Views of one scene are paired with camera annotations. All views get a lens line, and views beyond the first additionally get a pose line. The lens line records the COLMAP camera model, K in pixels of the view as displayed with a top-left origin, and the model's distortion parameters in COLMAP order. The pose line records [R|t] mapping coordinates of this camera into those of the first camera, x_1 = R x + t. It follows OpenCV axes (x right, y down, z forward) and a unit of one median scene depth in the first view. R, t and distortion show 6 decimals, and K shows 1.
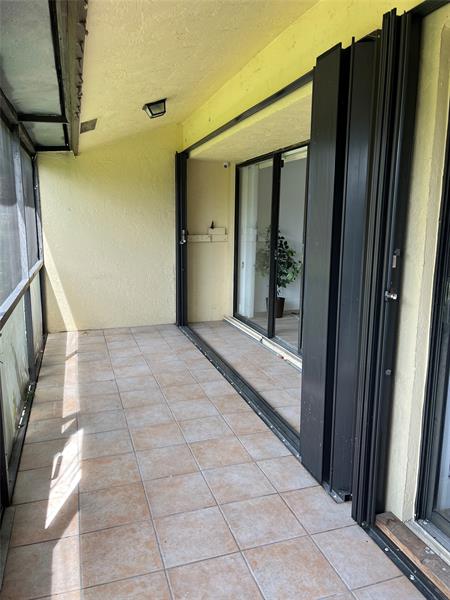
lens RADIAL K [[455.7, 0, 225.4], [0, 455.7, 297.7], [0, 0, 1]] dist [0.053799, -0.080102]
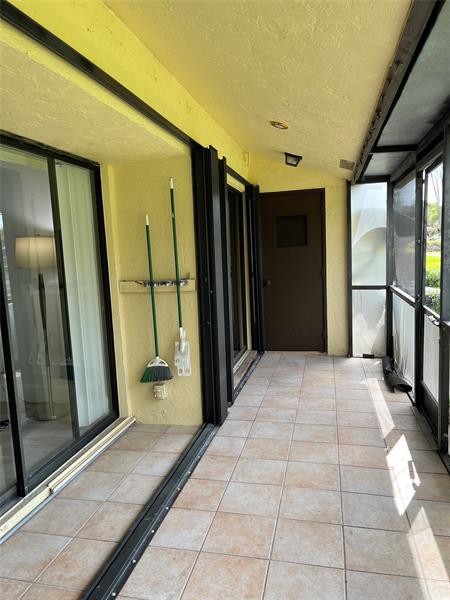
lens RADIAL K [[455.7, 0, 226.5], [0, 455.7, 302.9], [0, 0, 1]] dist [0.053799, -0.080102]
pose [[-0.860904, -0.035728, 0.507512, -0.474042], [0.120251, 0.954978, 0.271213, -0.321763], [-0.494352, 0.294517, -0.817848, 1.792558]]
